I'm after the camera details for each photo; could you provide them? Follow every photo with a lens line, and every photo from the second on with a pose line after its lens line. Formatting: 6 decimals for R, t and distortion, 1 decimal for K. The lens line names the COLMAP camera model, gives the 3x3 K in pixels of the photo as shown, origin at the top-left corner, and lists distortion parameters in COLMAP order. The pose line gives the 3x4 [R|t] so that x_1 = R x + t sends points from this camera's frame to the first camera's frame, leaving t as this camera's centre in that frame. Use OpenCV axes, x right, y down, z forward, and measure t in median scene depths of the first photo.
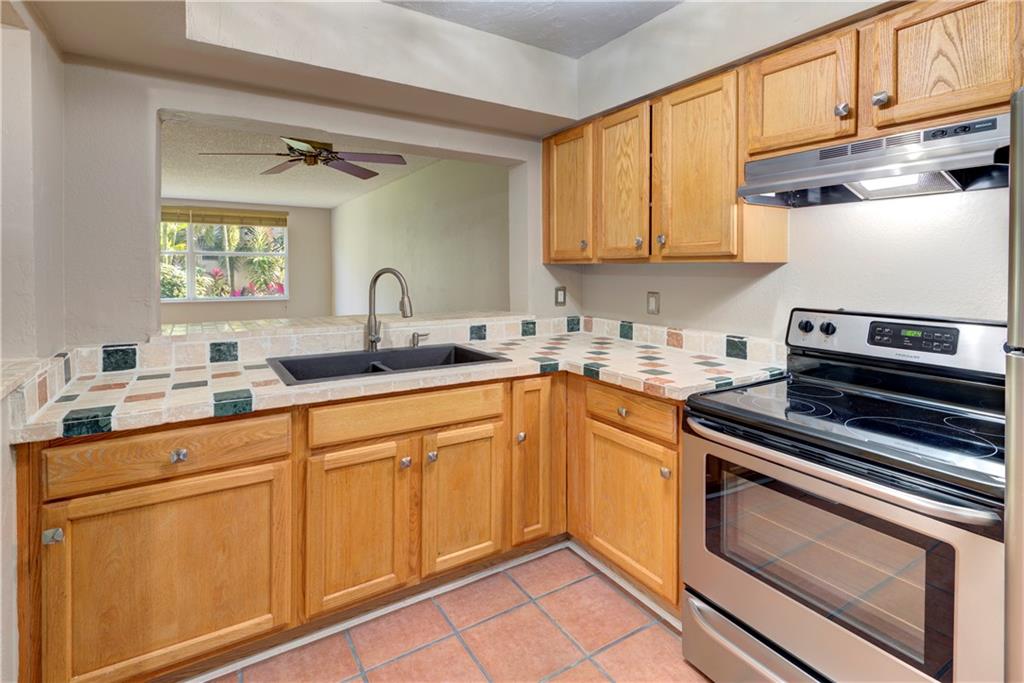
lens RADIAL K [[497.3, 0, 511.7], [0, 497.3, 338.2], [0, 0, 1]] dist [0.021716, -0.011281]
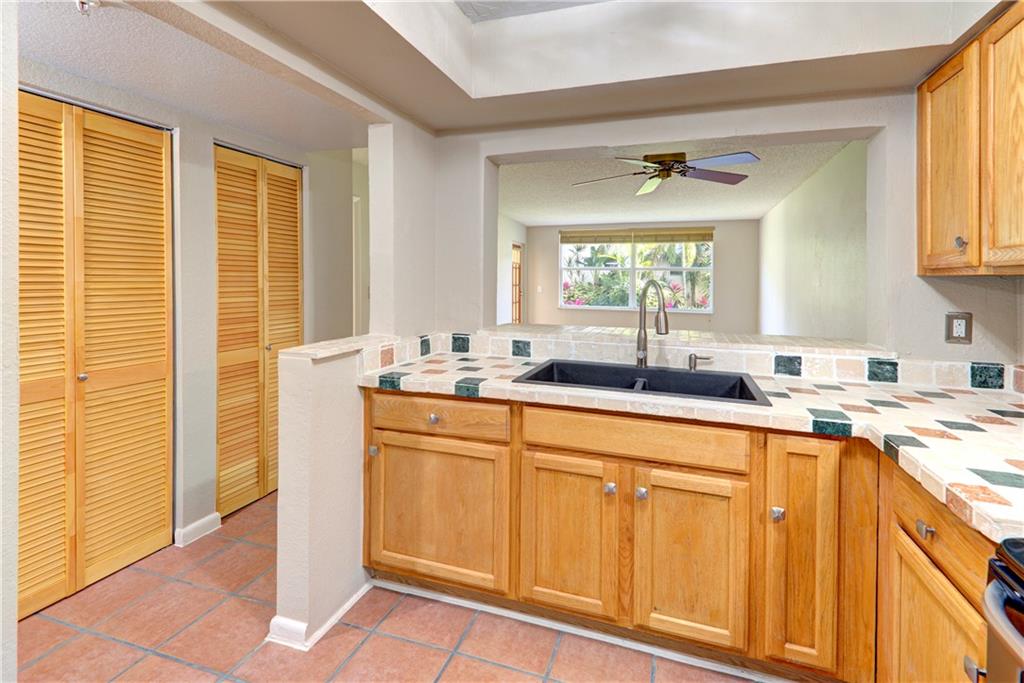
lens RADIAL K [[497.3, 0, 511.1], [0, 497.3, 339.6], [0, 0, 1]] dist [0.021716, -0.011281]
pose [[0.619148, 0.101729, -0.778657, 0.332240], [-0.122912, 0.991906, 0.031856, -0.028326], [0.775596, 0.075983, 0.626640, 0.229851]]
